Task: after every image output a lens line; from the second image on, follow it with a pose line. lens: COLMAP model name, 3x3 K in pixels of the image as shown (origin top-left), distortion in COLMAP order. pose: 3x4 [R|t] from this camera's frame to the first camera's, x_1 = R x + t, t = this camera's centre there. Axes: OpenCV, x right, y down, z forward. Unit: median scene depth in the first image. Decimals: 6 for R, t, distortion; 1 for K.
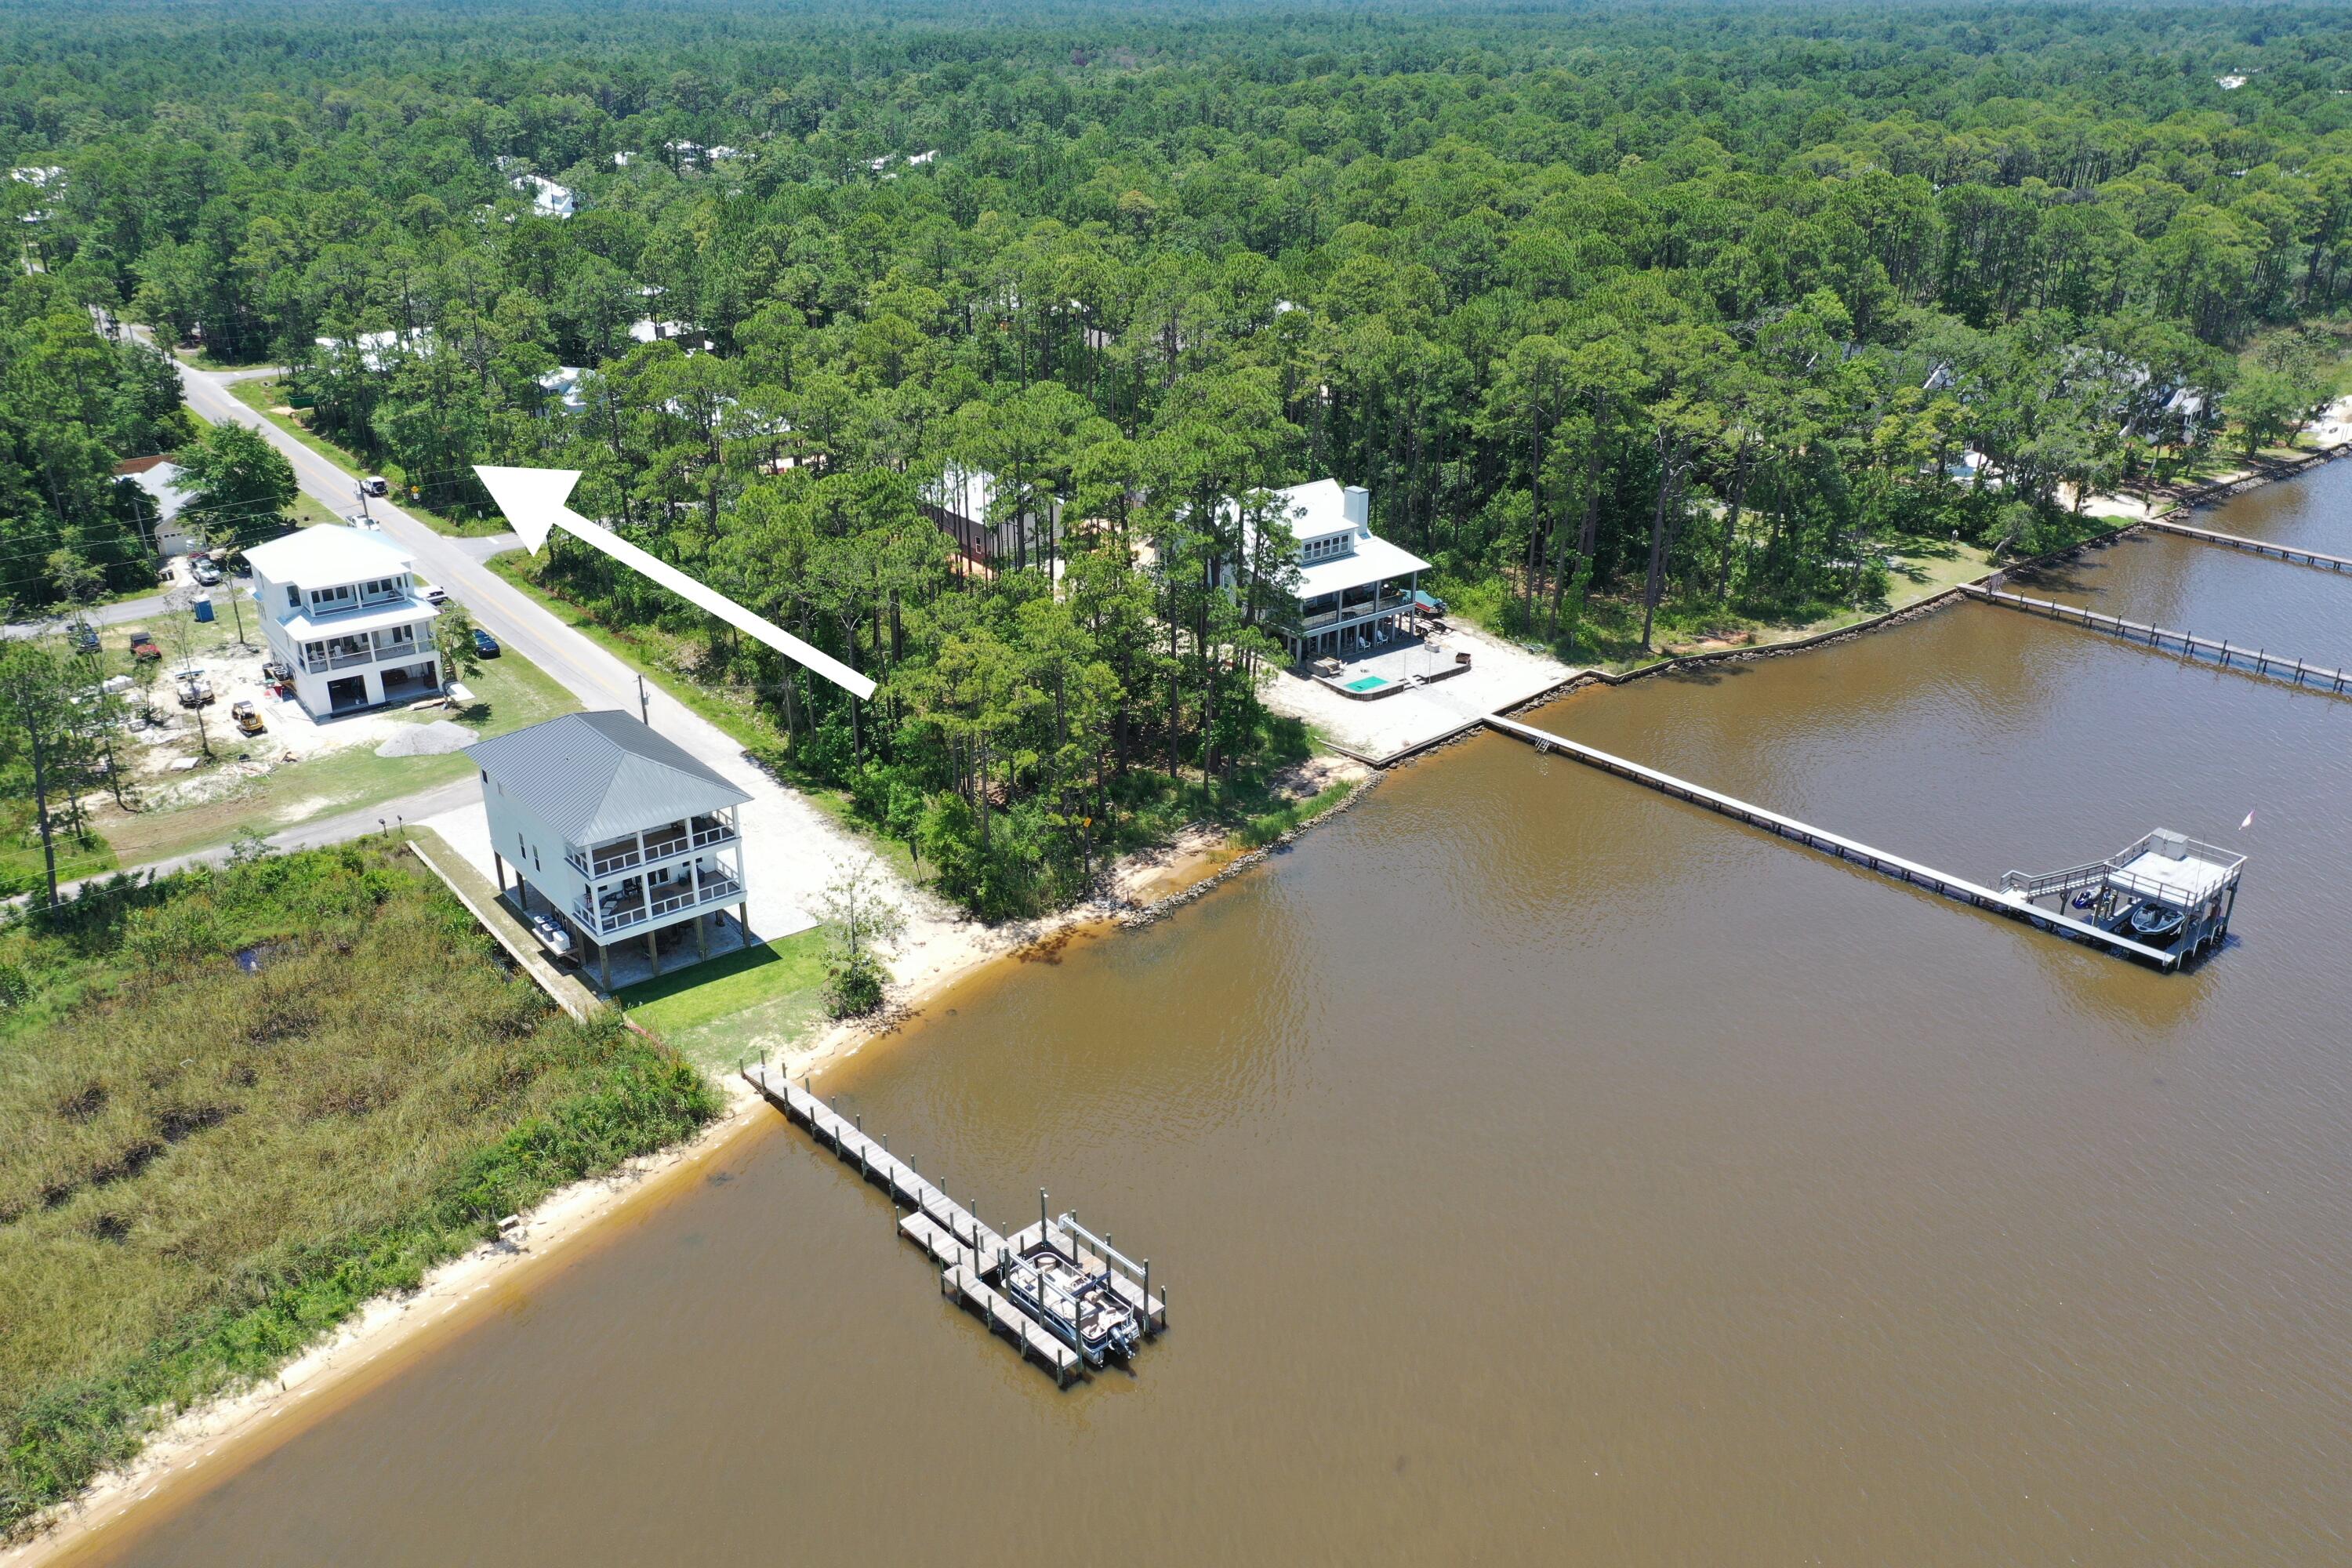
lens RADIAL K [[1852.0, 0, 1168.0], [0, 1852.0, 798.9], [0, 0, 1]] dist [0.003270, 0.007249]
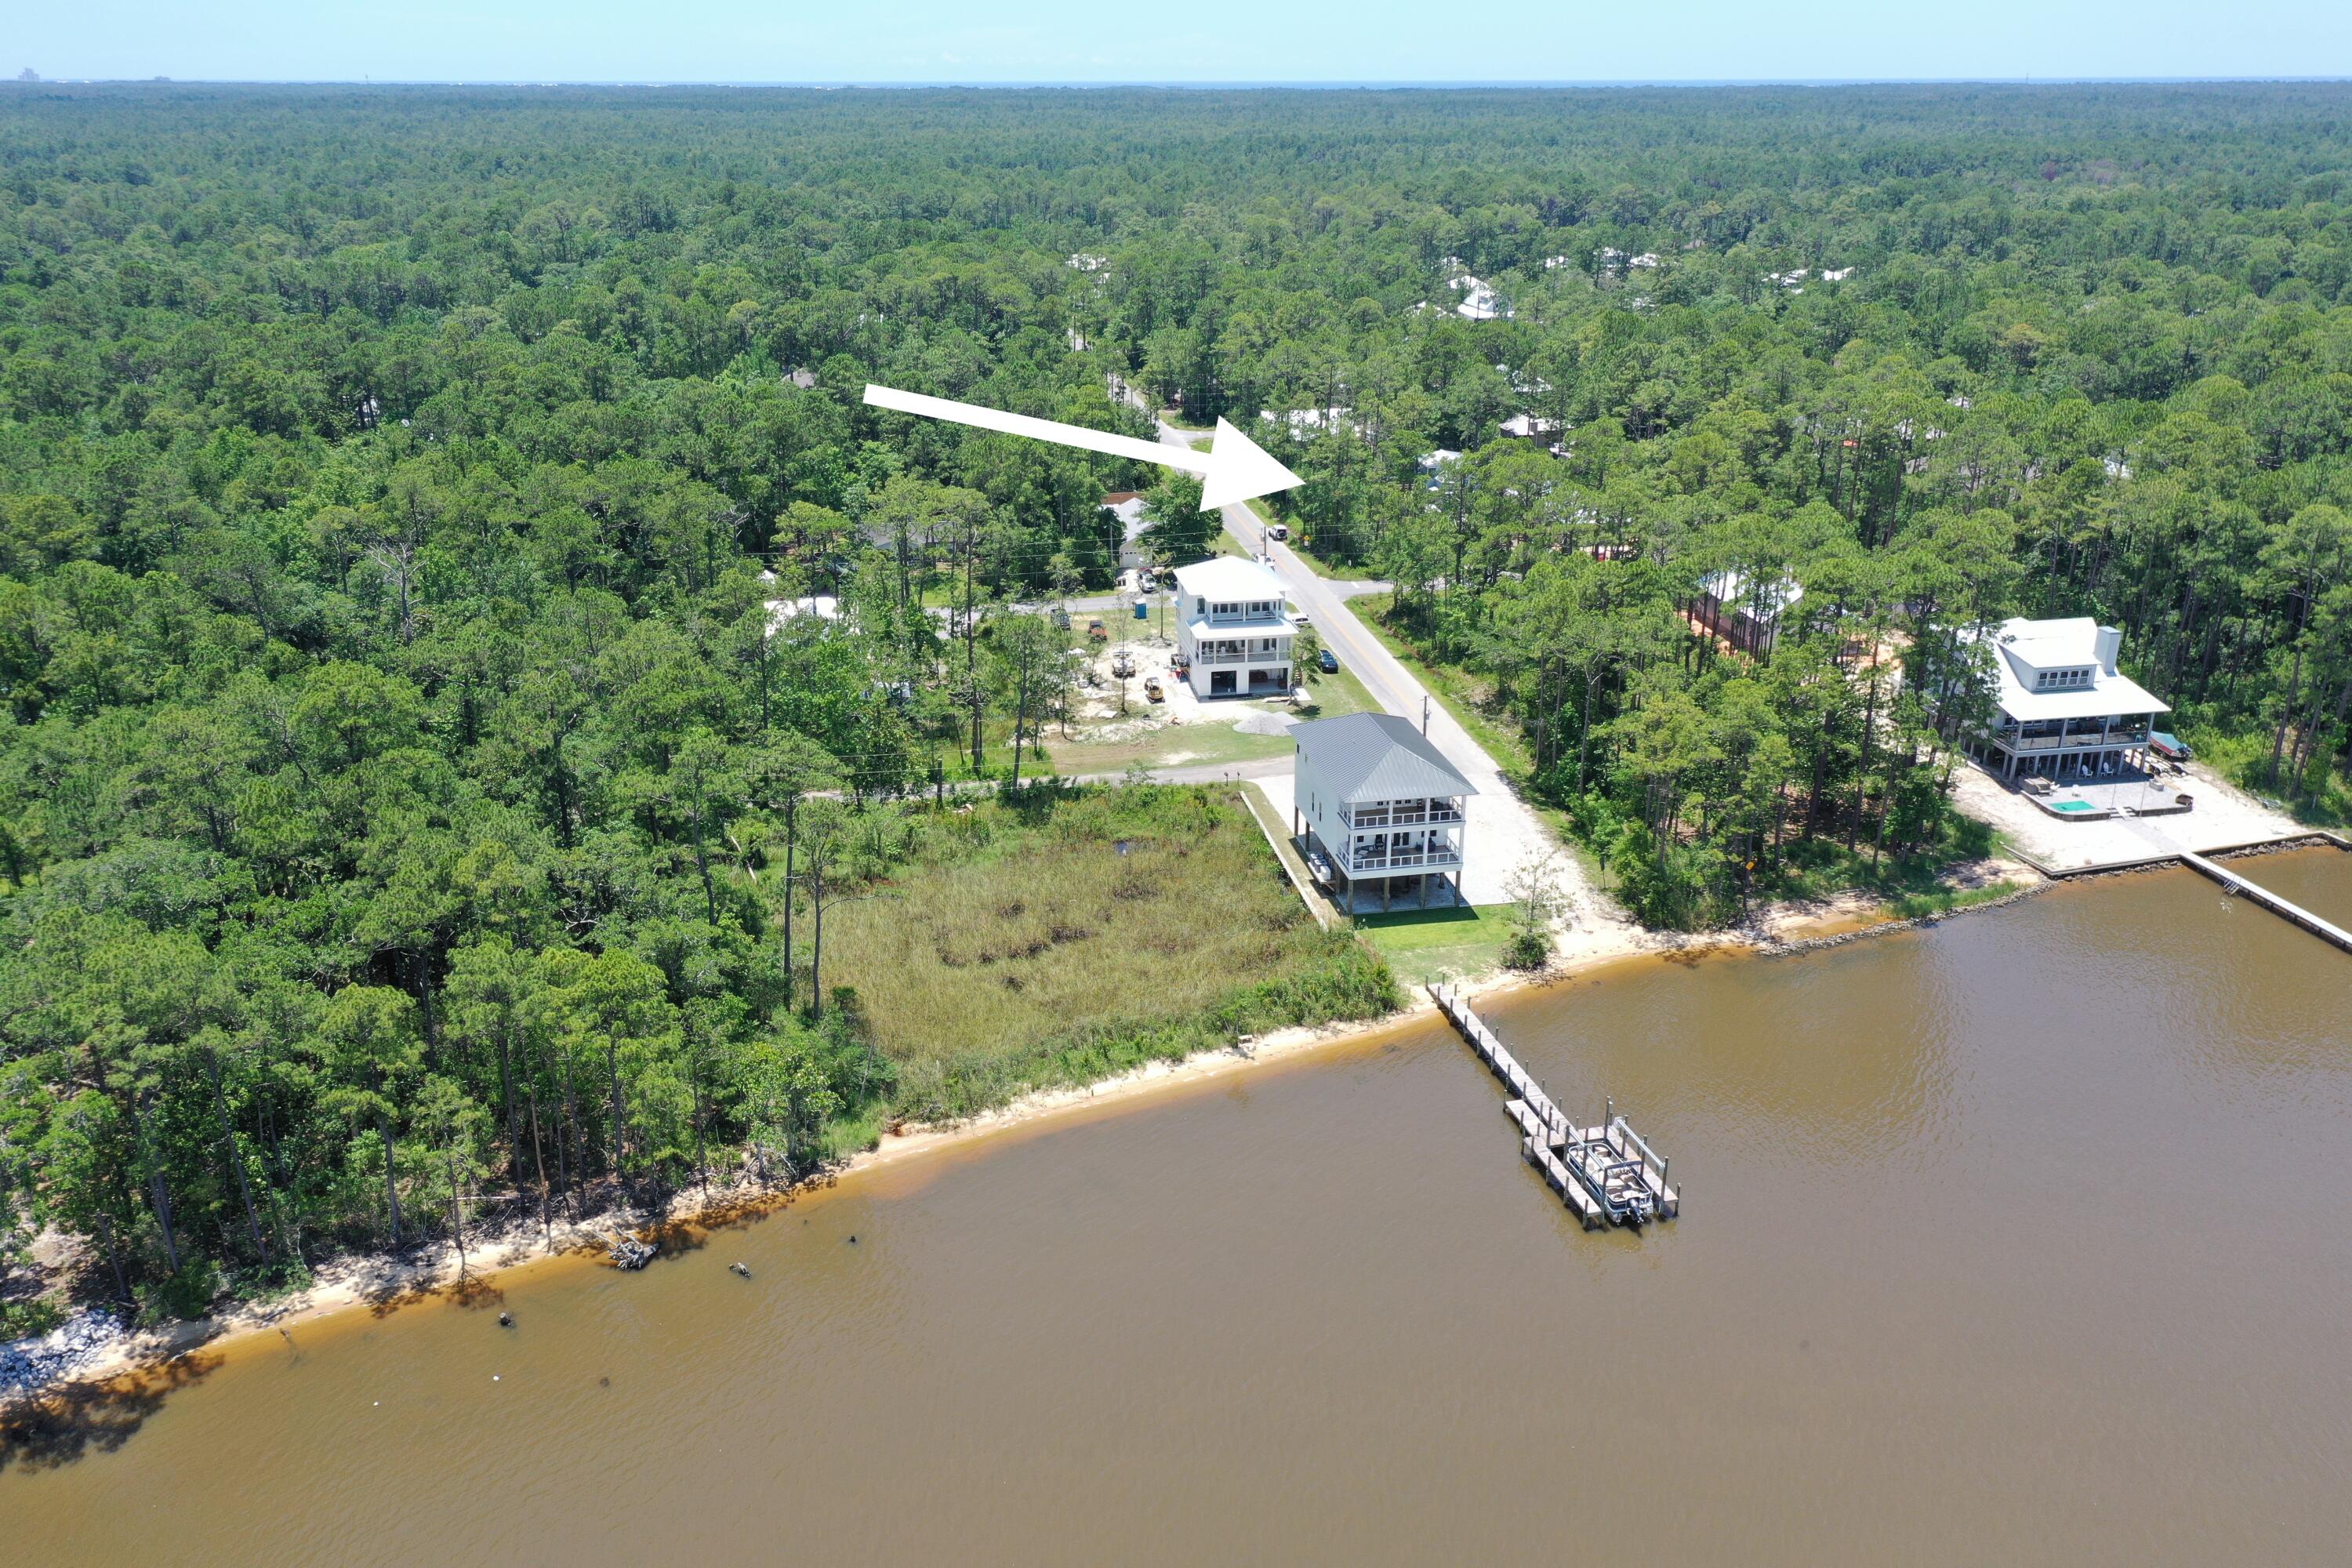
lens RADIAL K [[1854.0, 0, 1165.5], [0, 1854.0, 799.6], [0, 0, 1]] dist [0.003870, 0.000424]
pose [[0.884948, 0.166636, -0.434855, 0.112581], [-0.185451, 0.982653, -0.000849, 0.034204], [0.427171, 0.081396, 0.900500, -0.208472]]
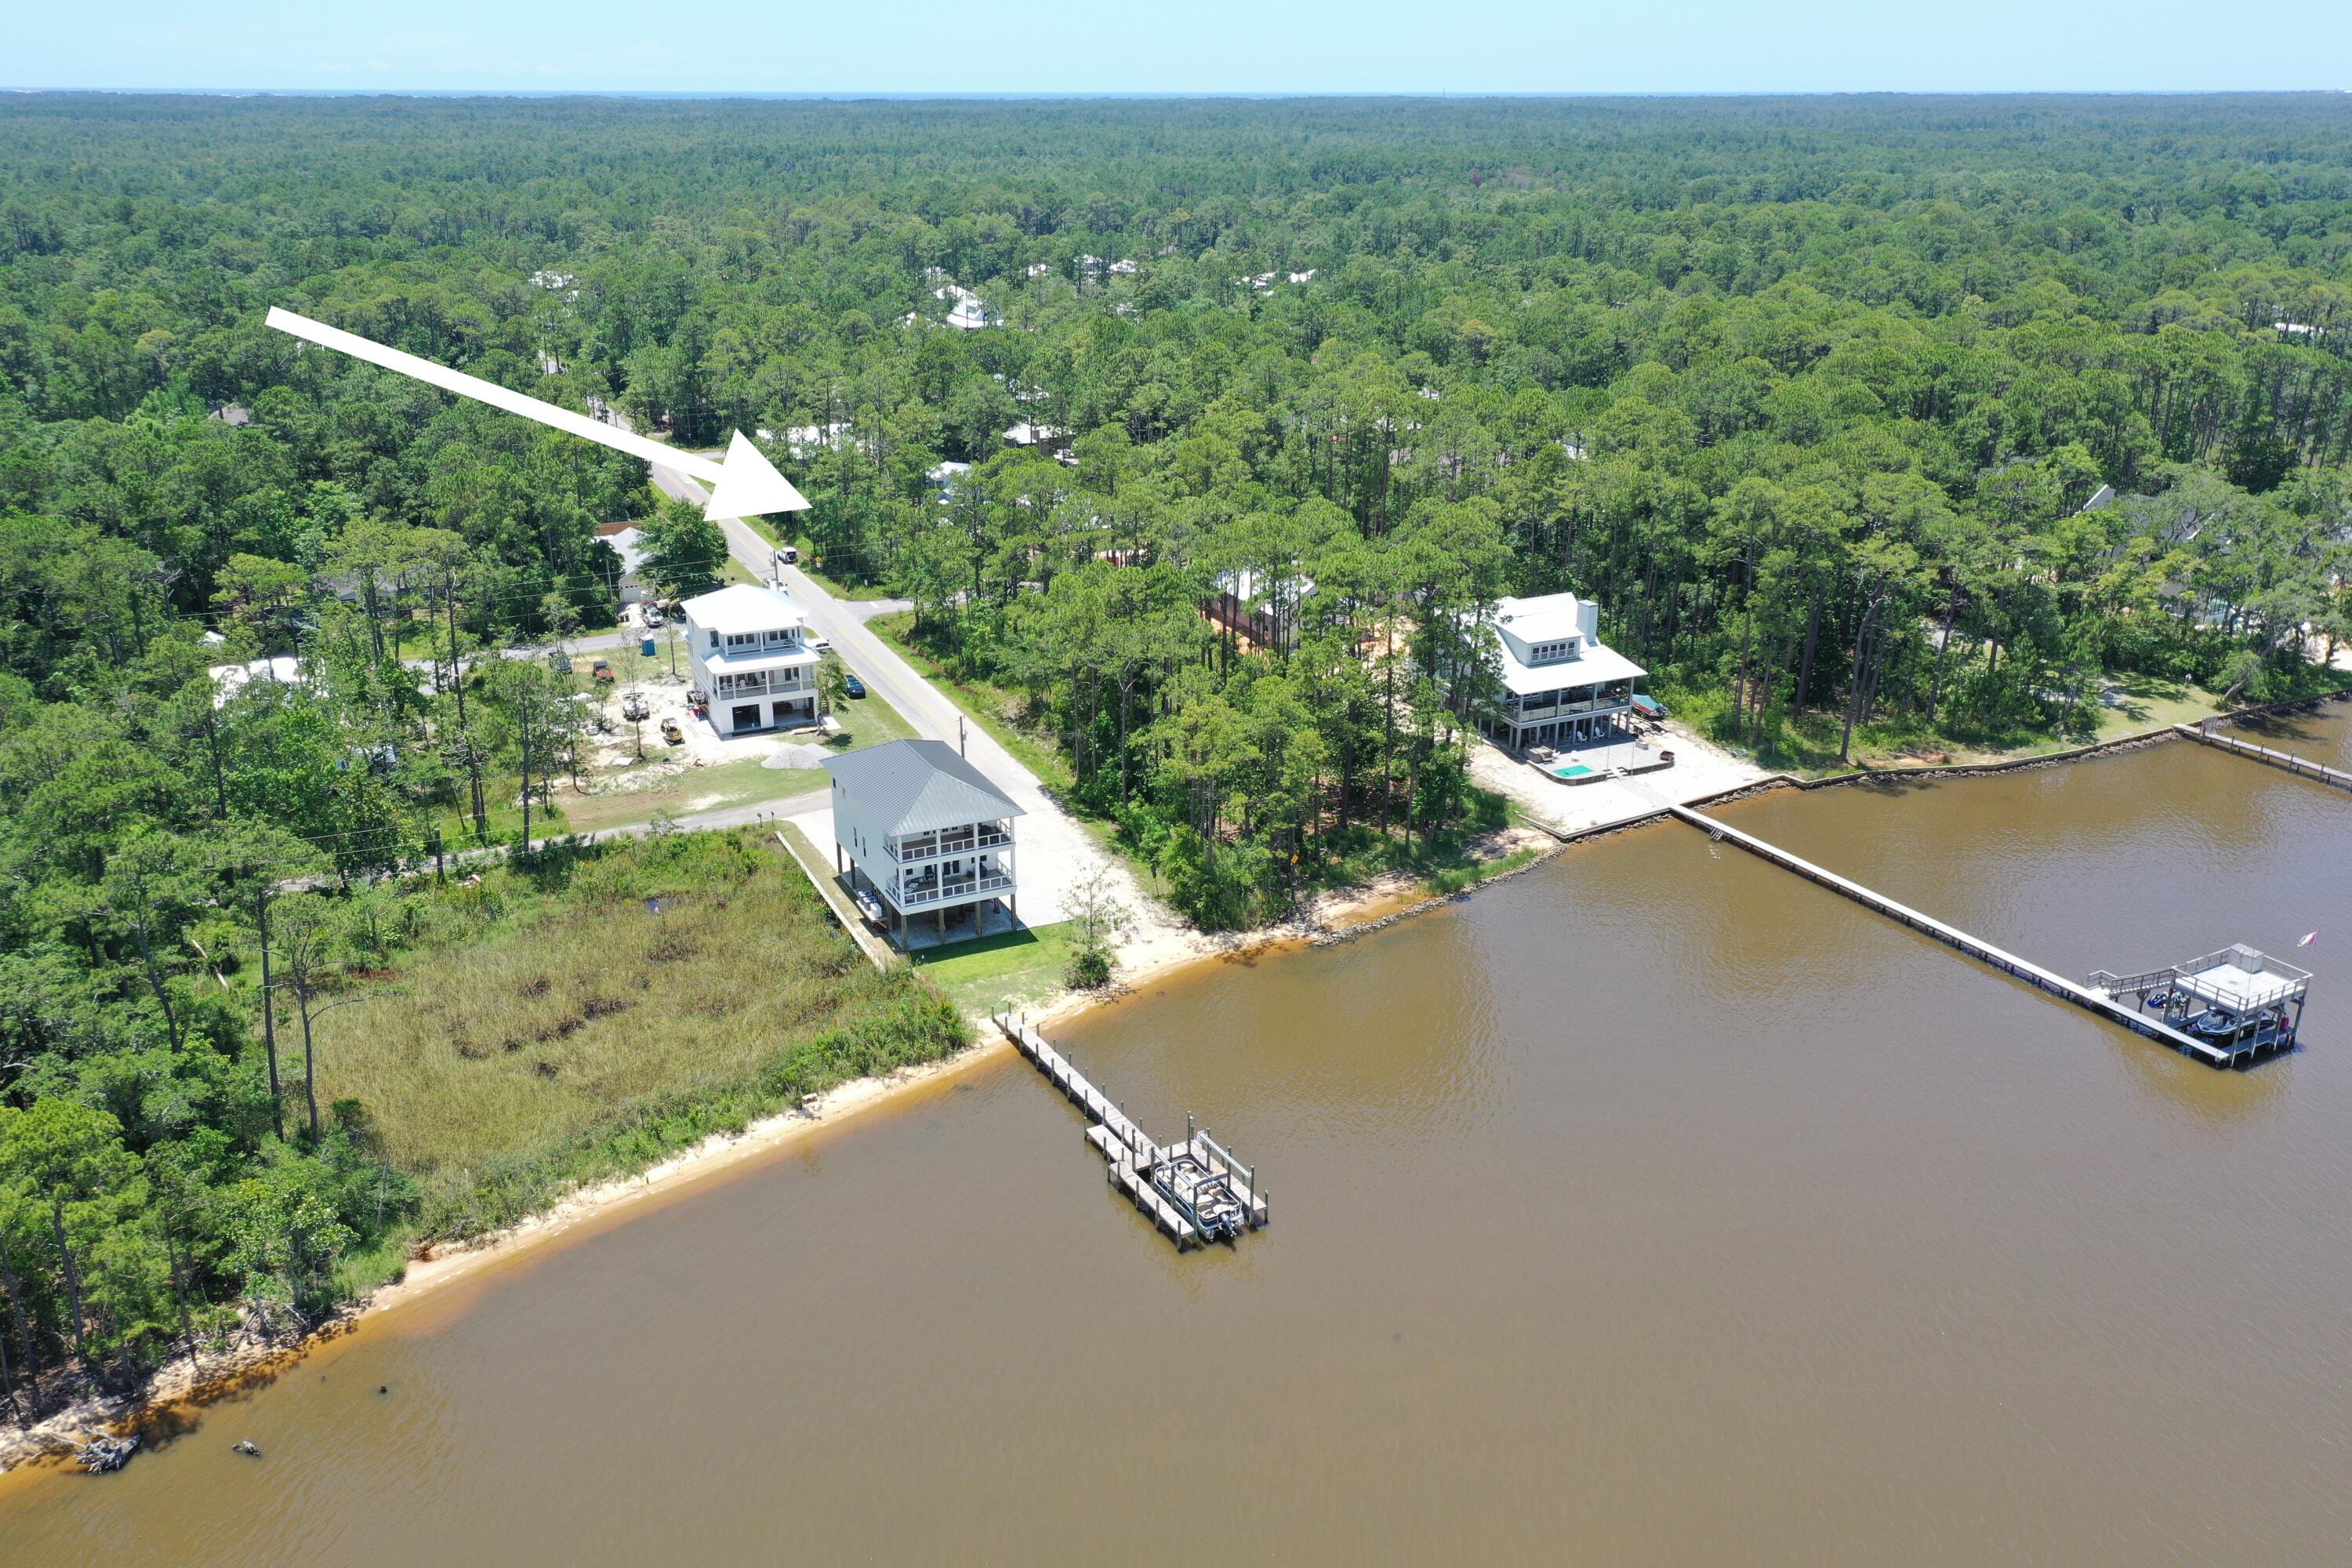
lens RADIAL K [[1852.0, 0, 1168.0], [0, 1852.0, 798.9], [0, 0, 1]] dist [0.003270, 0.007249]
pose [[0.977142, 0.077638, -0.197904, 0.093147], [-0.087362, 0.995338, -0.040877, 0.024755], [0.193808, 0.057232, 0.979369, -0.179615]]
